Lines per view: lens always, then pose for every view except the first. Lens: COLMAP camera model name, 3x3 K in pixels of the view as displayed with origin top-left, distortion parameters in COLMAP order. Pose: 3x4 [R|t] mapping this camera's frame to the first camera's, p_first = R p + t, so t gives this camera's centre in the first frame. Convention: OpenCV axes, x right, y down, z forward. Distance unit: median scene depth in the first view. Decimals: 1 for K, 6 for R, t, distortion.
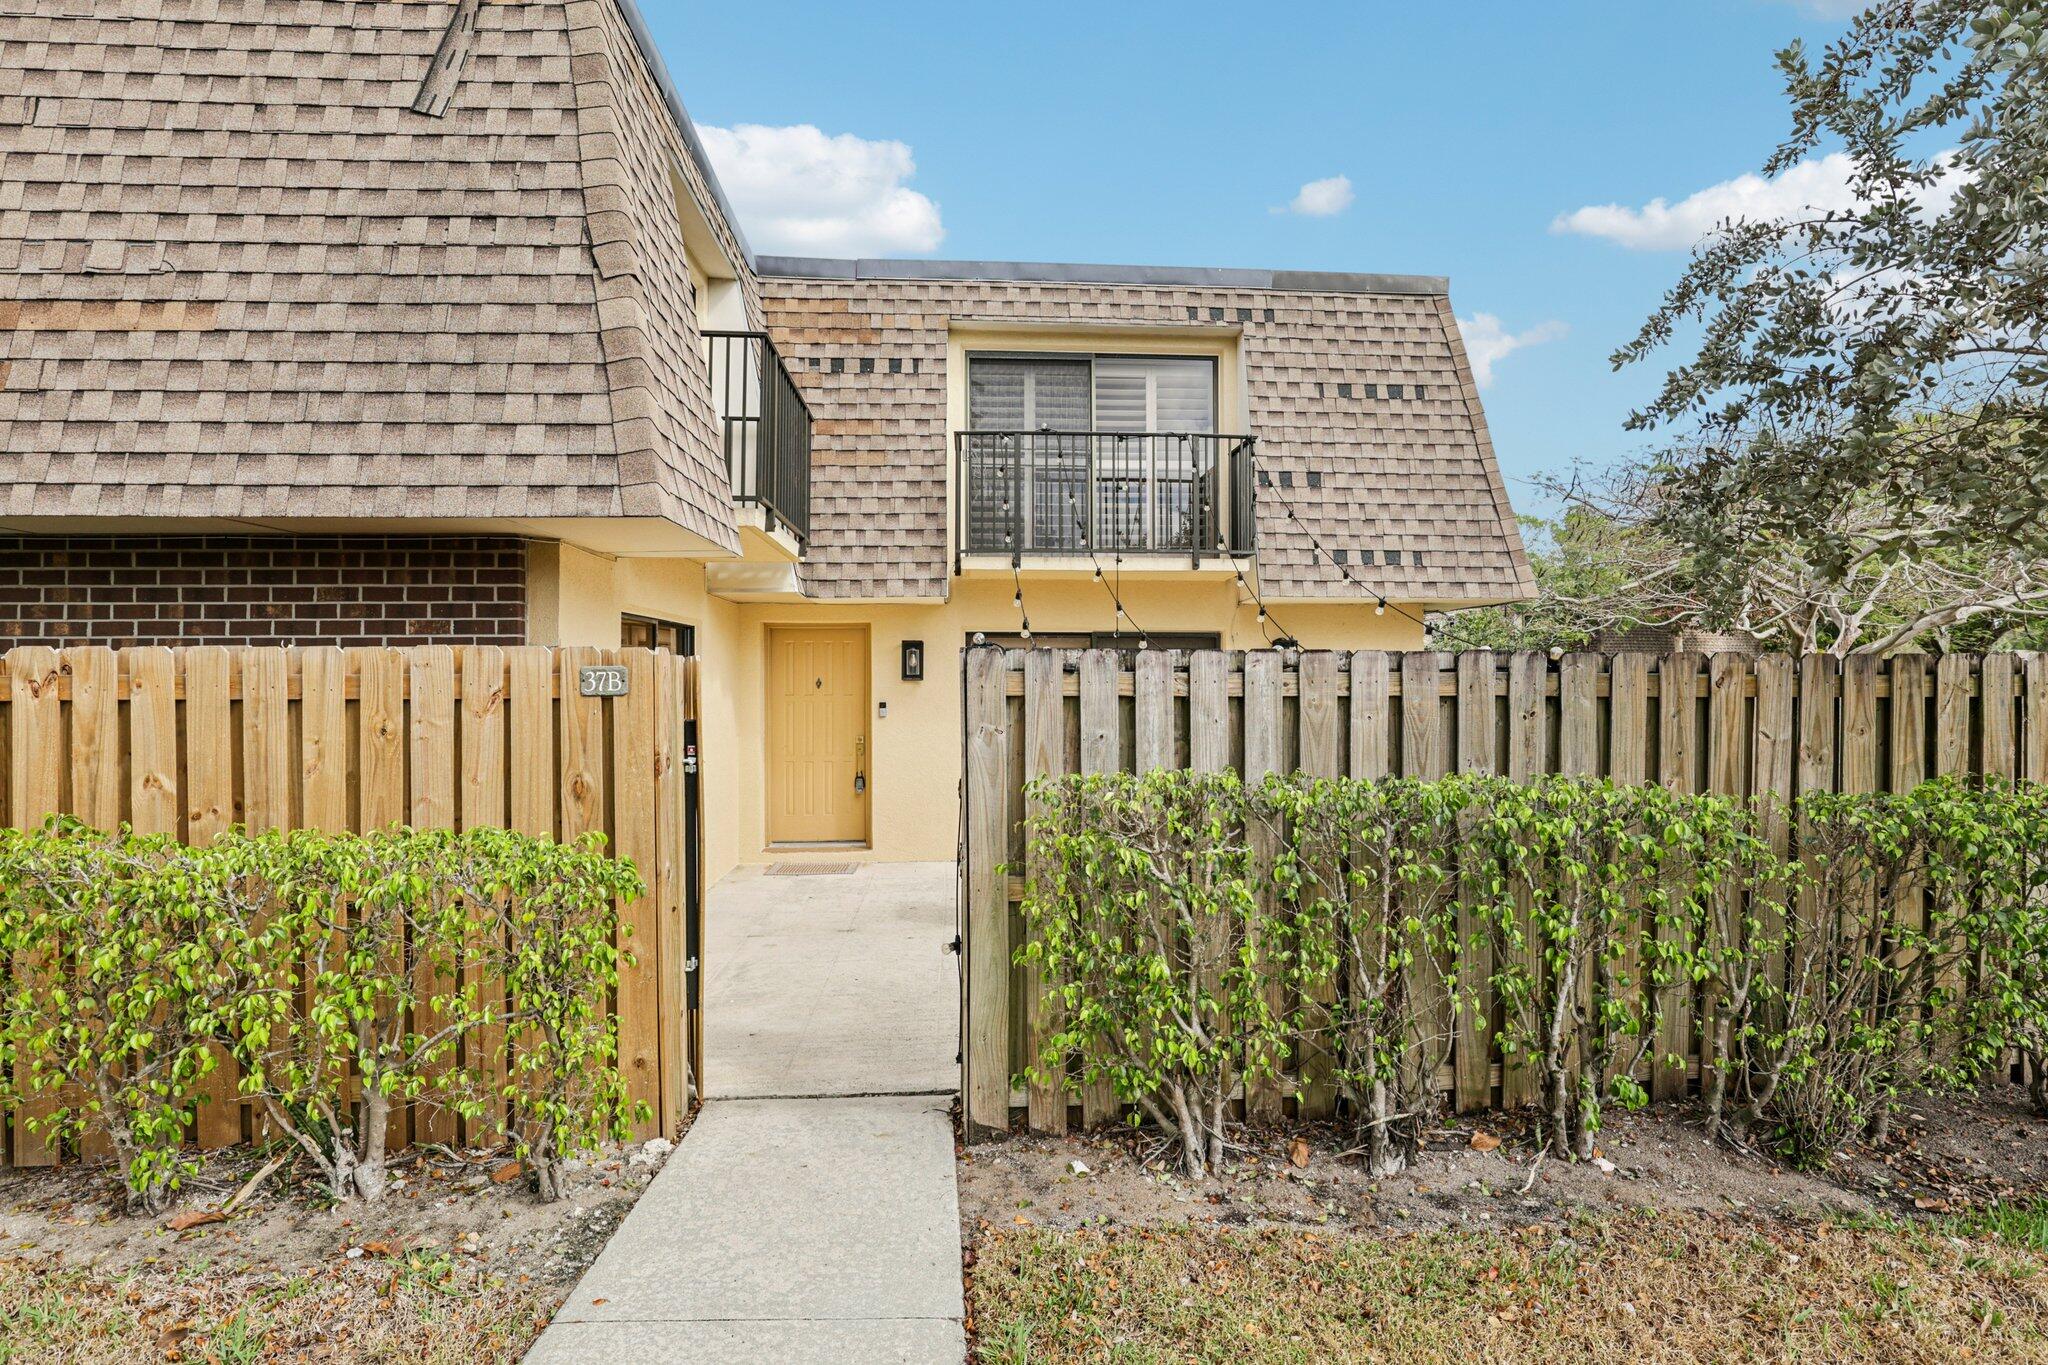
lens RADIAL K [[984.2, 0, 1034.7], [0, 984.2, 673.7], [0, 0, 1]] dist [-0.031264, 0.007810]
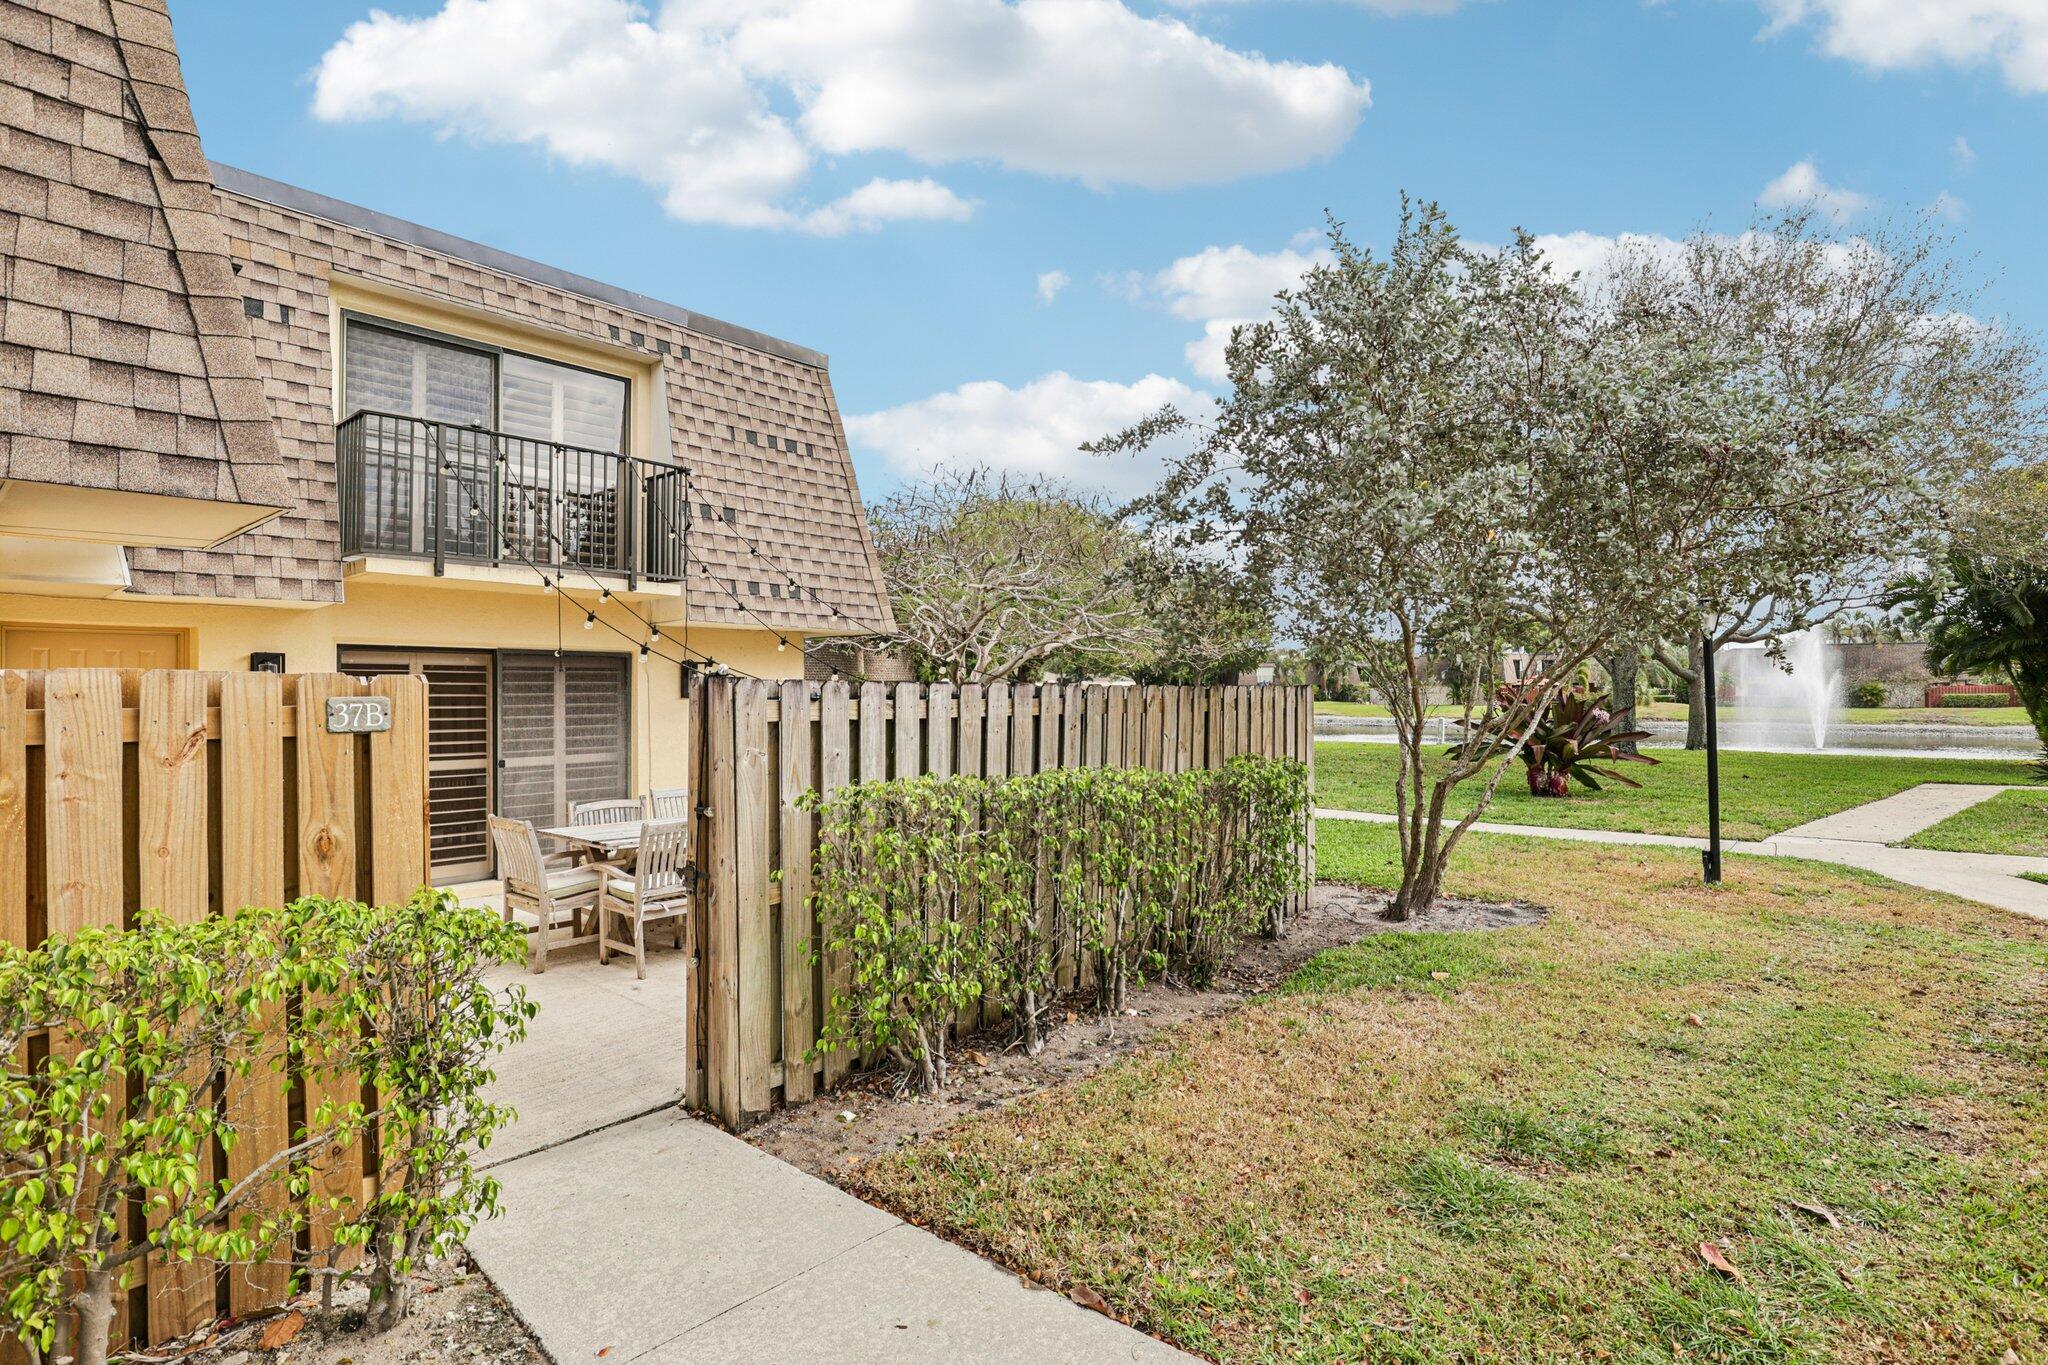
lens RADIAL K [[975.7, 0, 1035.9], [0, 975.7, 689.6], [0, 0, 1]] dist [-0.037595, 0.008855]
pose [[0.697775, 0.001999, 0.716315, -0.249226], [-0.003800, 0.999992, 0.000911, -0.006744], [-0.716307, -0.003358, 0.697777, 0.004565]]
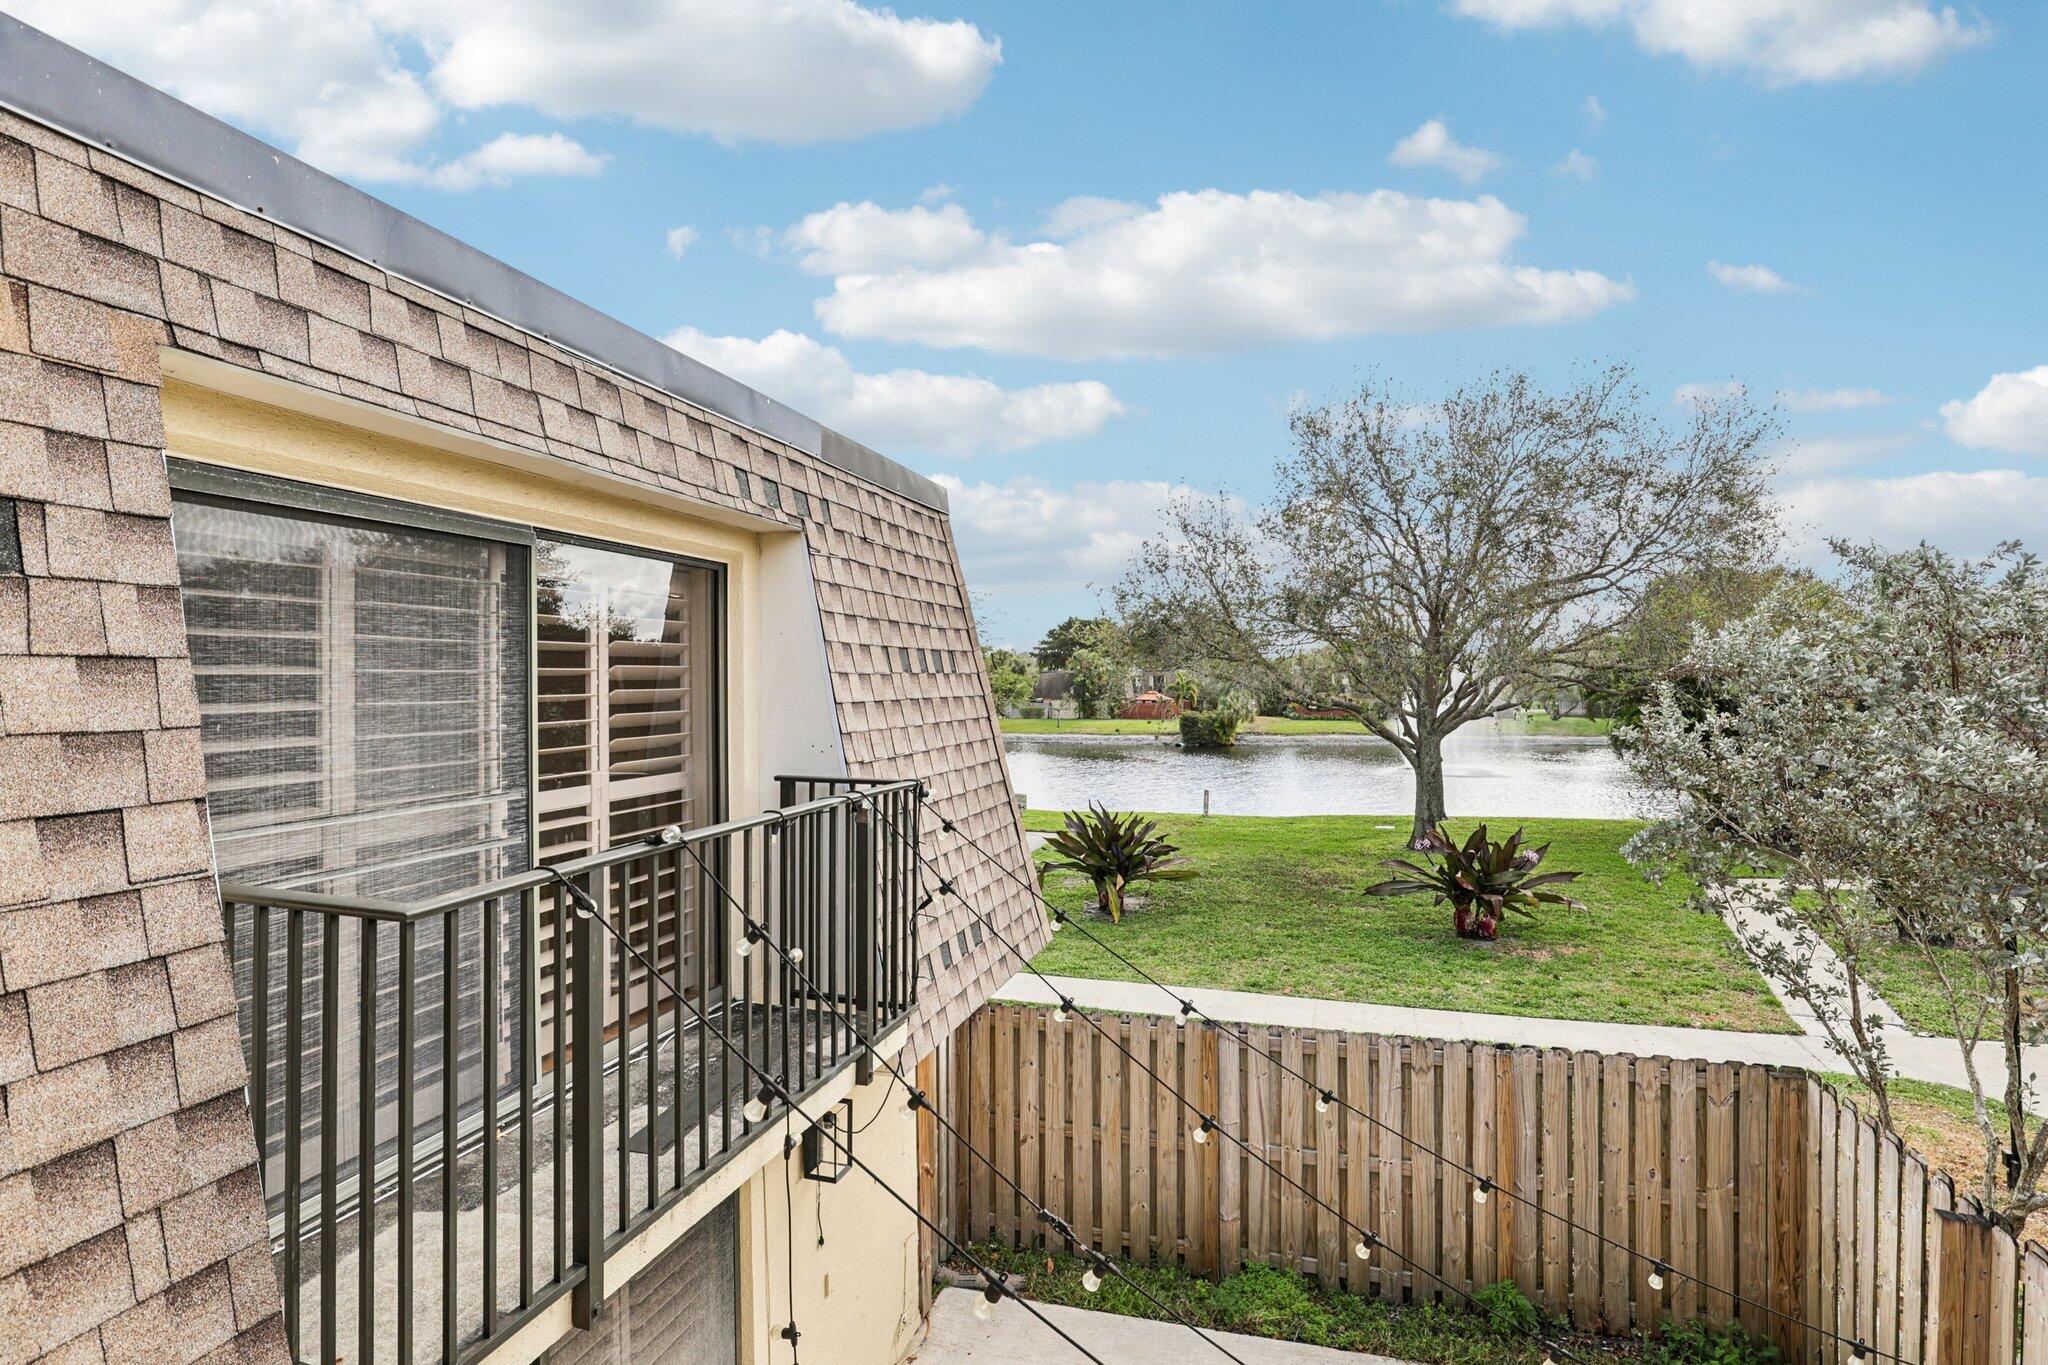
lens RADIAL K [[984.2, 0, 1034.7], [0, 984.2, 673.7], [0, 0, 1]] dist [-0.031264, 0.007810]
pose [[0.352084, 0.008535, 0.935930, -0.227919], [0.004659, 0.999930, -0.010871, -0.280040], [-0.935957, 0.008188, 0.352019, 0.728428]]
